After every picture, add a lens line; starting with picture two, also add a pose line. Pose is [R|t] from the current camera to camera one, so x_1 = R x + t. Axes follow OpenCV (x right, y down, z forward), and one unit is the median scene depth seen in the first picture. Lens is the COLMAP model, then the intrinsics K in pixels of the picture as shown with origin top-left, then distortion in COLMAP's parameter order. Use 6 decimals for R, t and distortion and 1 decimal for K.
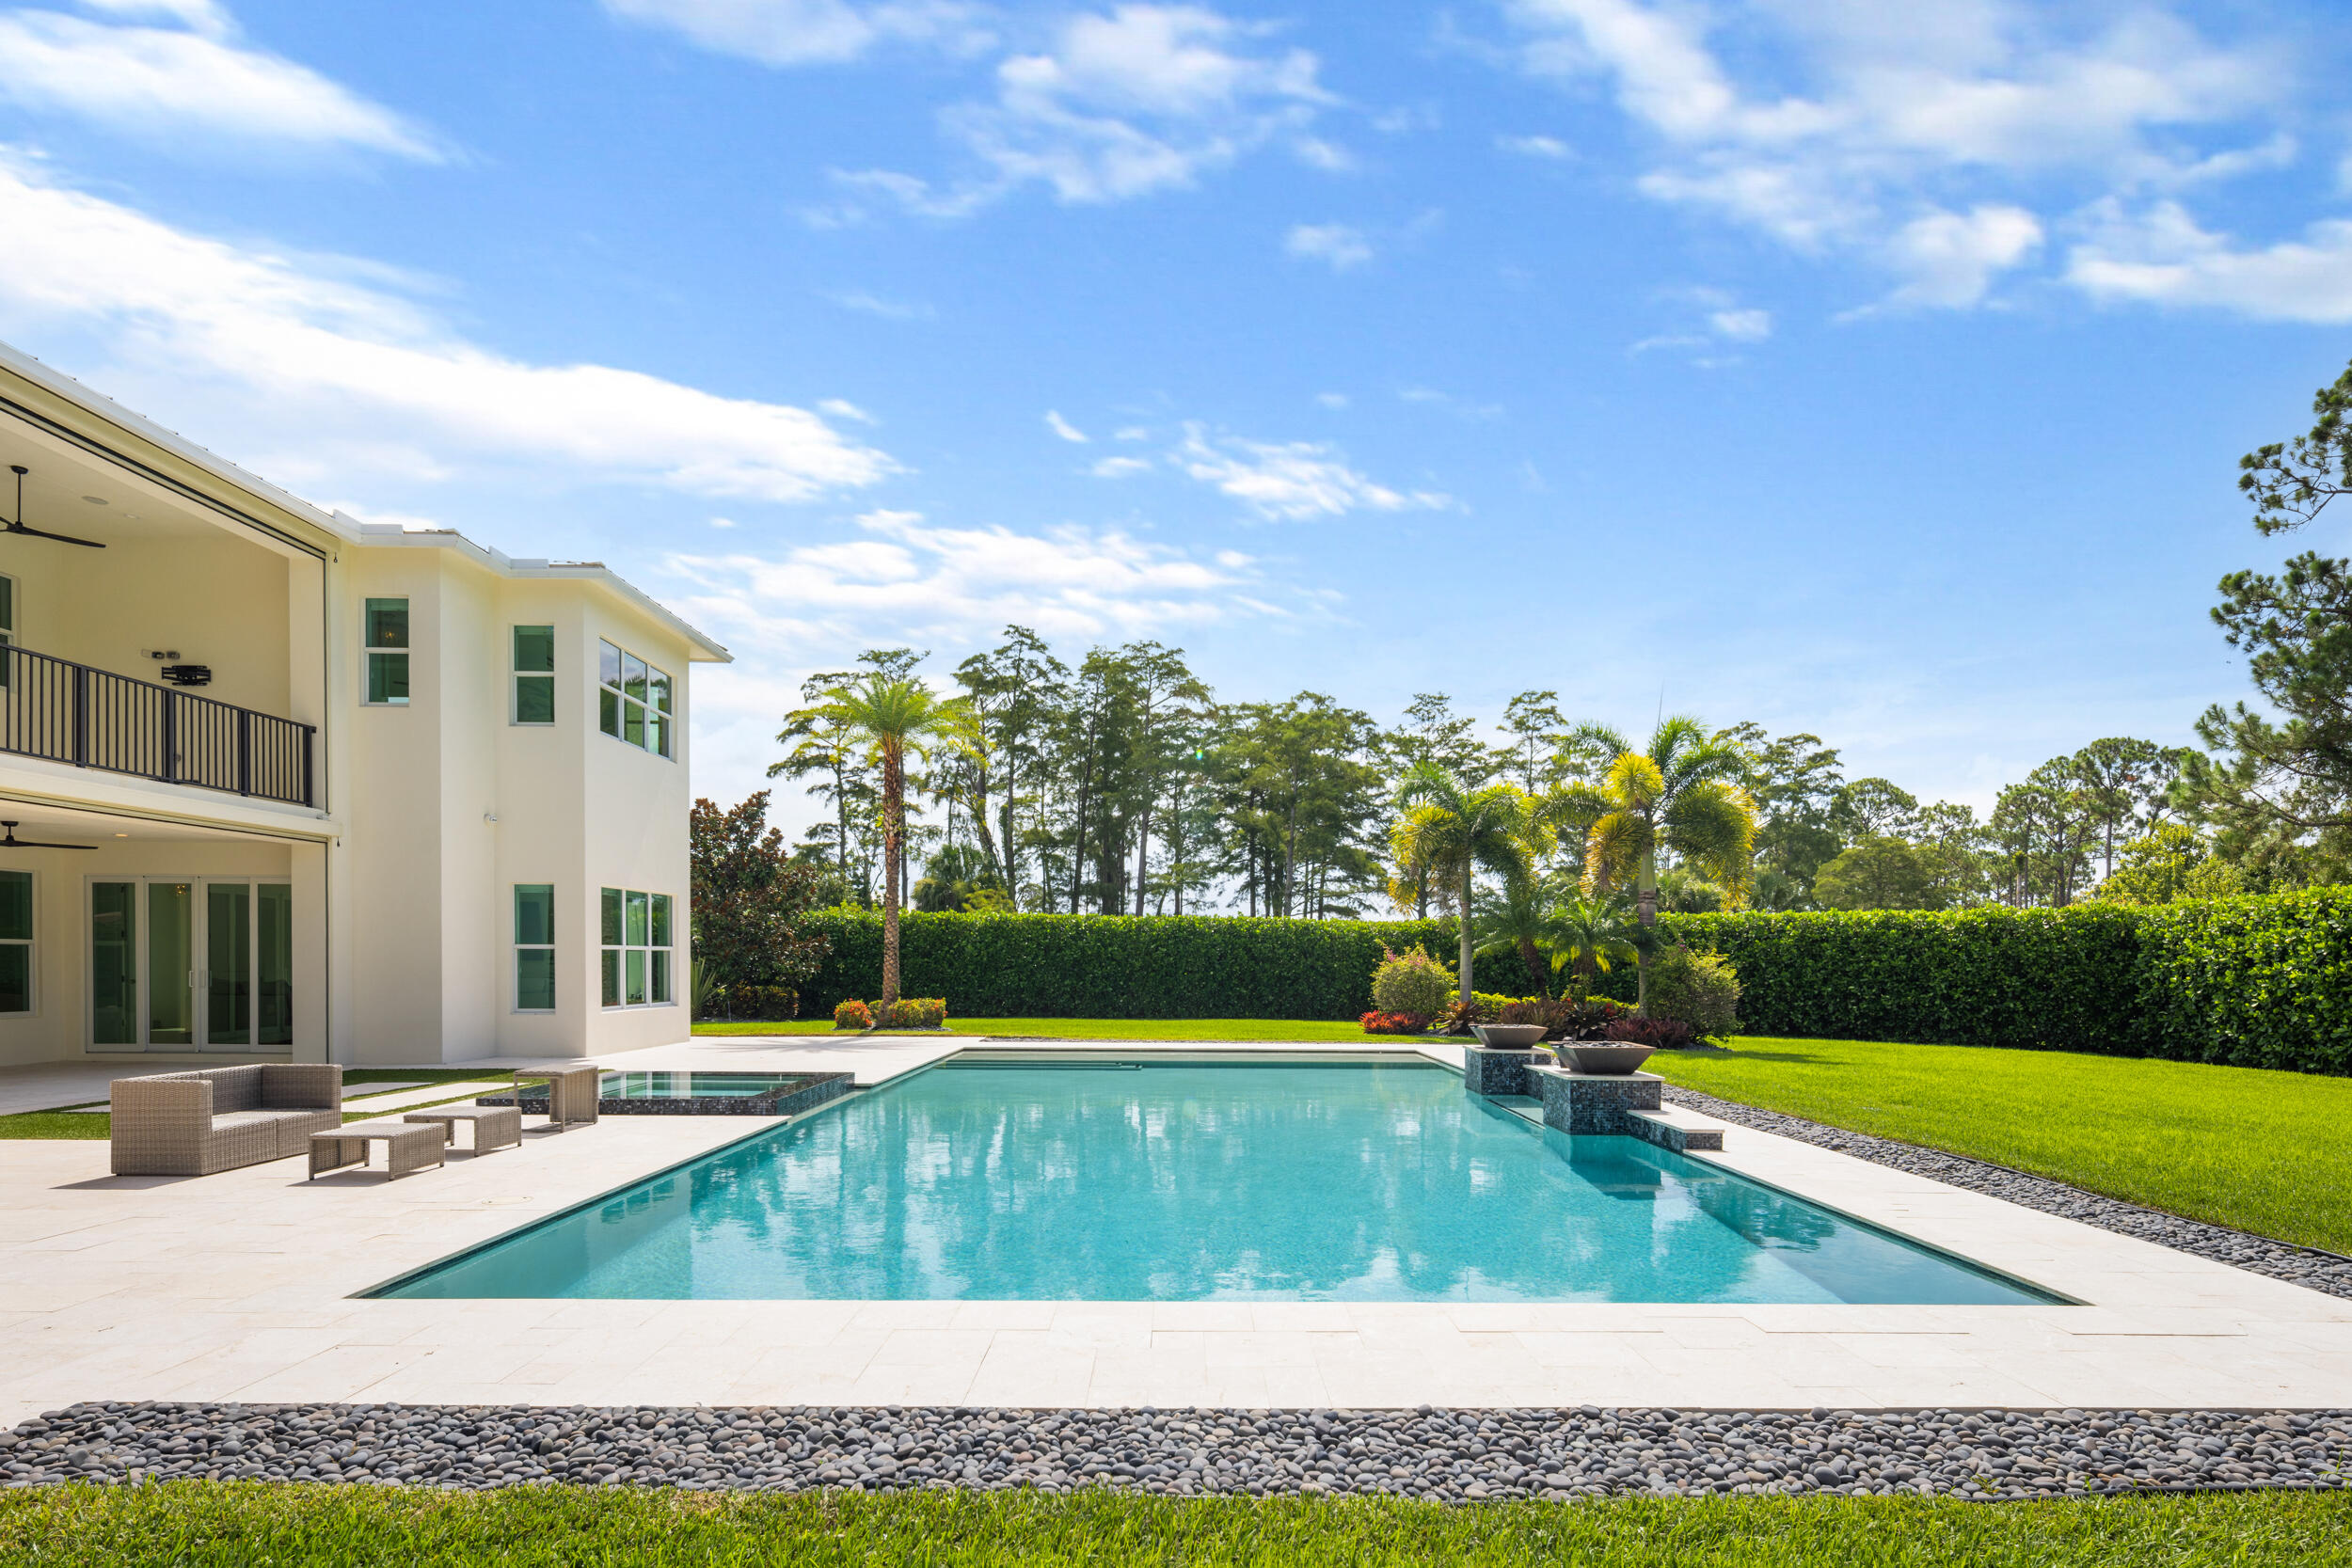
lens RADIAL K [[4126.5, 0, 1176.0], [0, 4126.5, 784.0], [0, 0, 1]] dist [0.003521, -0.015632]
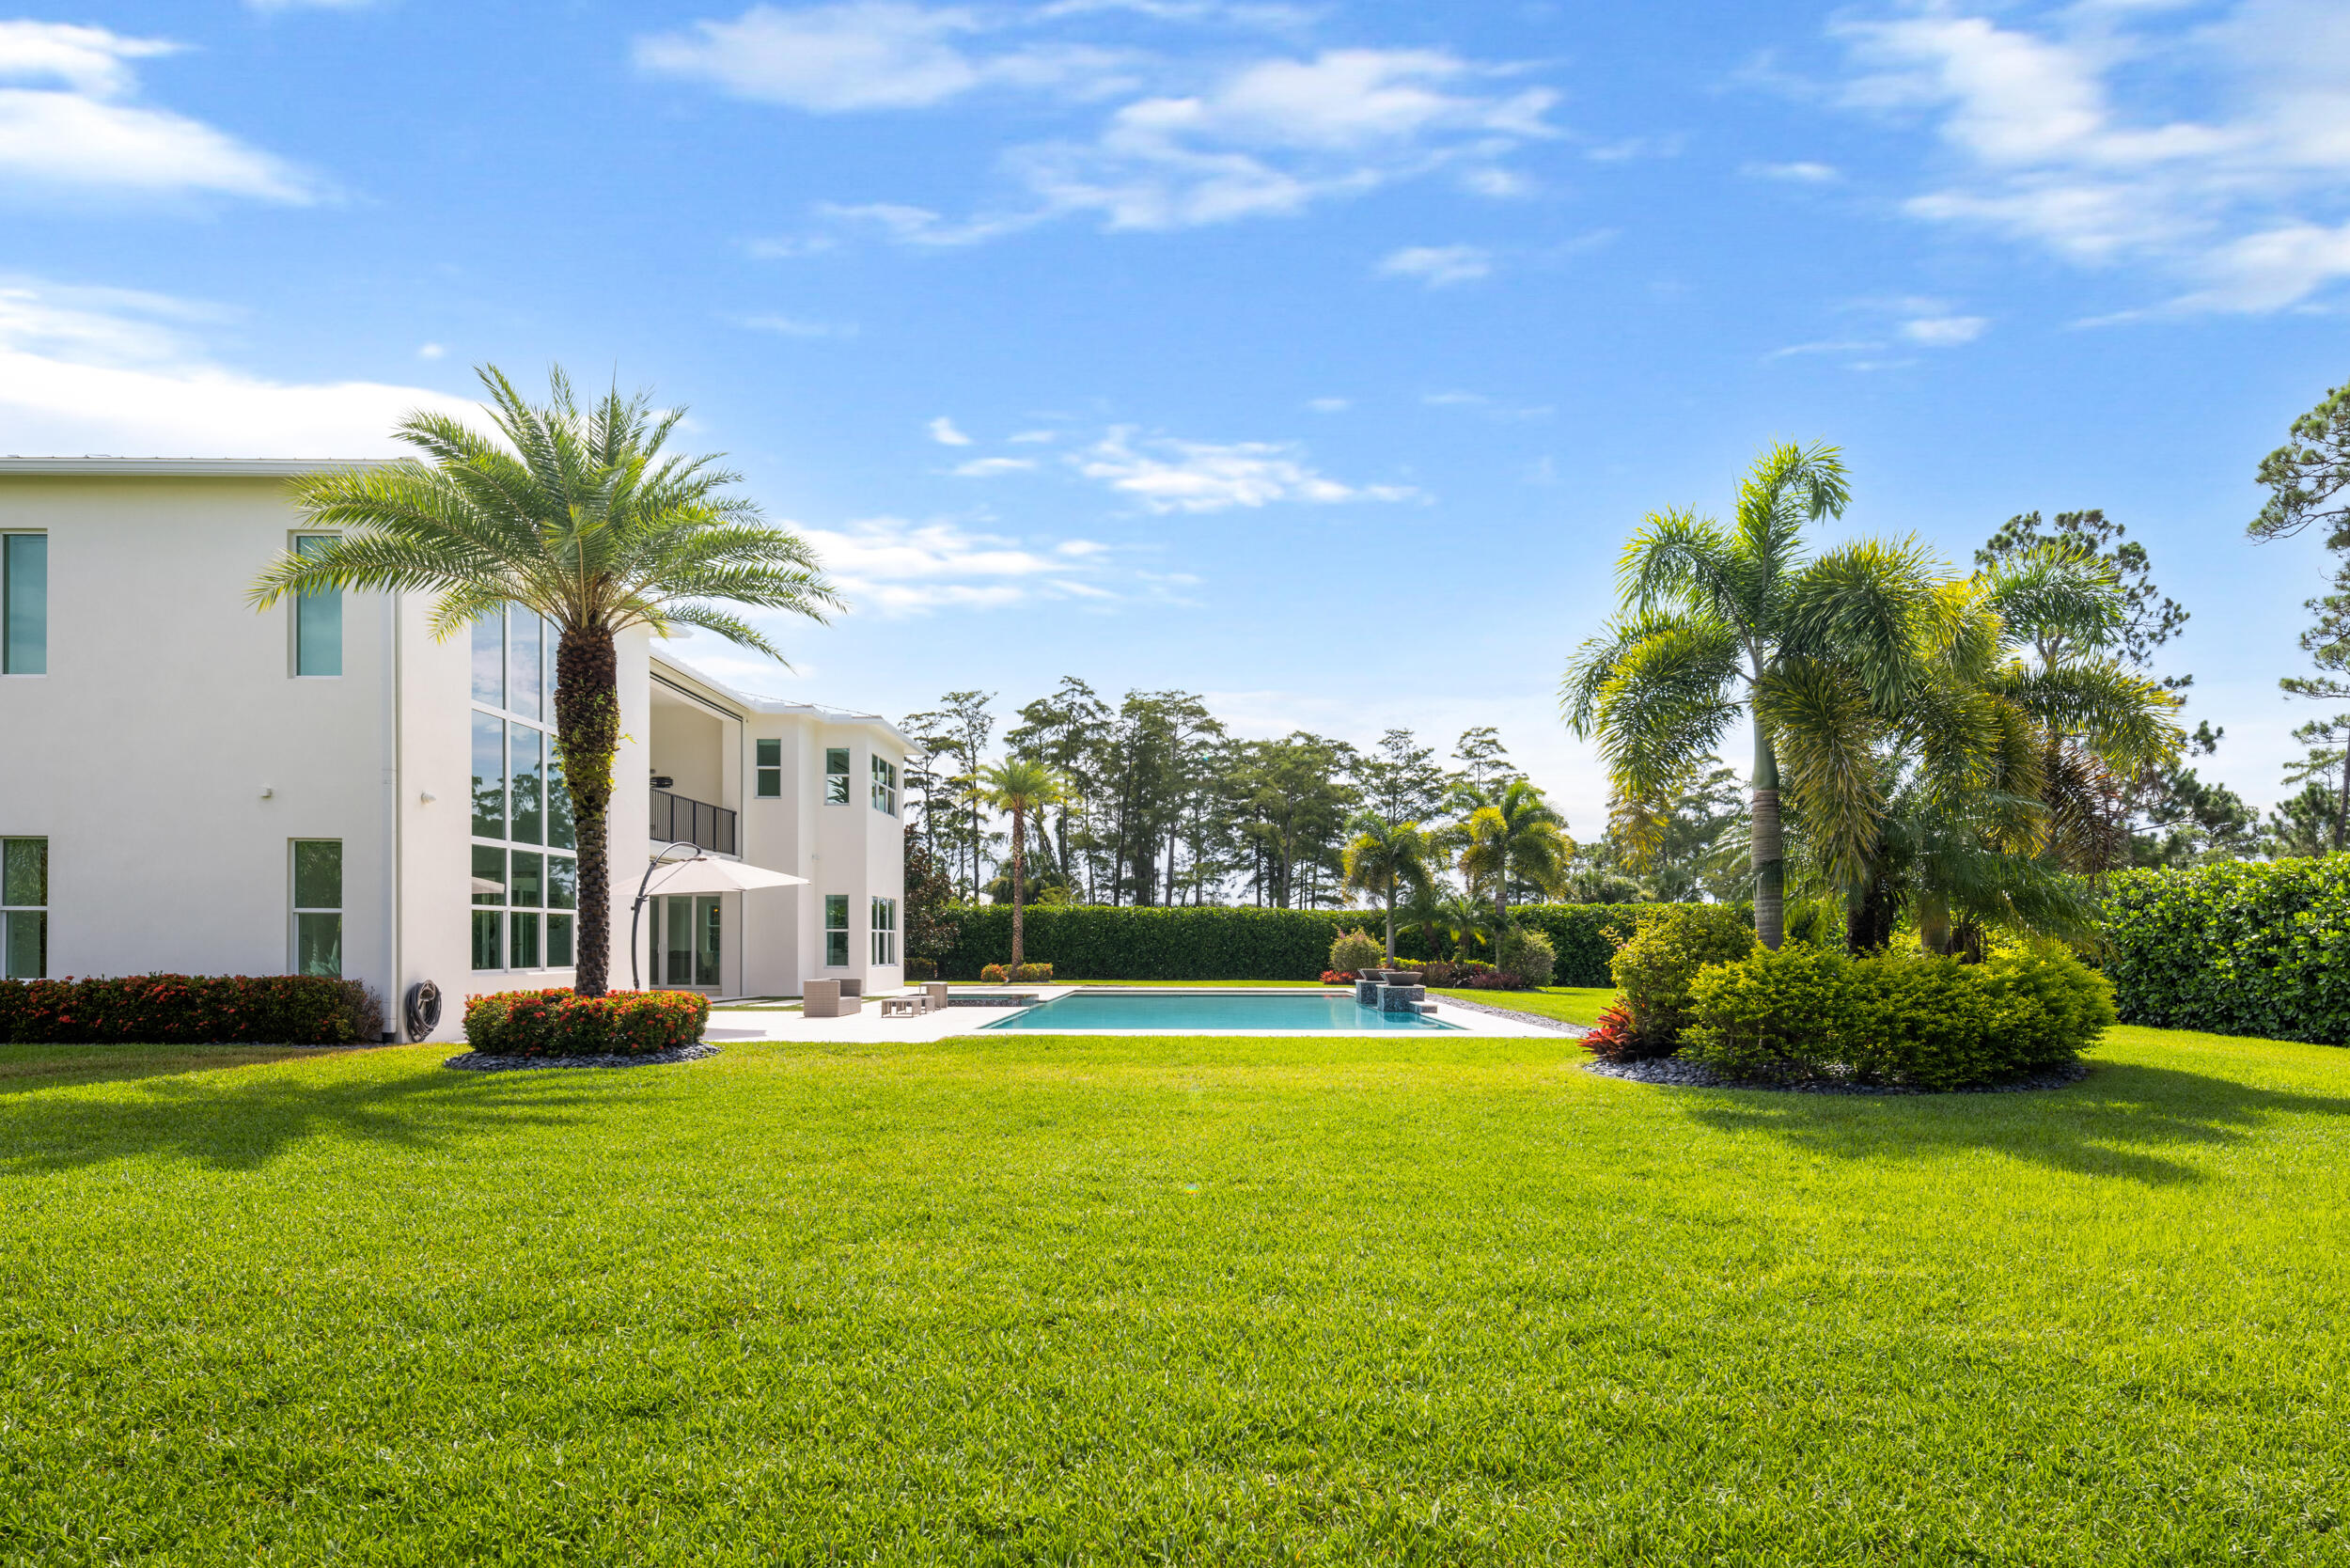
lens RADIAL K [[4123.5, 0, 1175.0], [0, 4123.5, 784.0], [0, 0, 1]] dist [0.003521, -0.015632]
pose [[0.999983, -0.003886, -0.004288, -0.001330], [0.003902, 0.999985, 0.003807, -0.009860], [0.004273, -0.003824, 0.999984, -0.257429]]
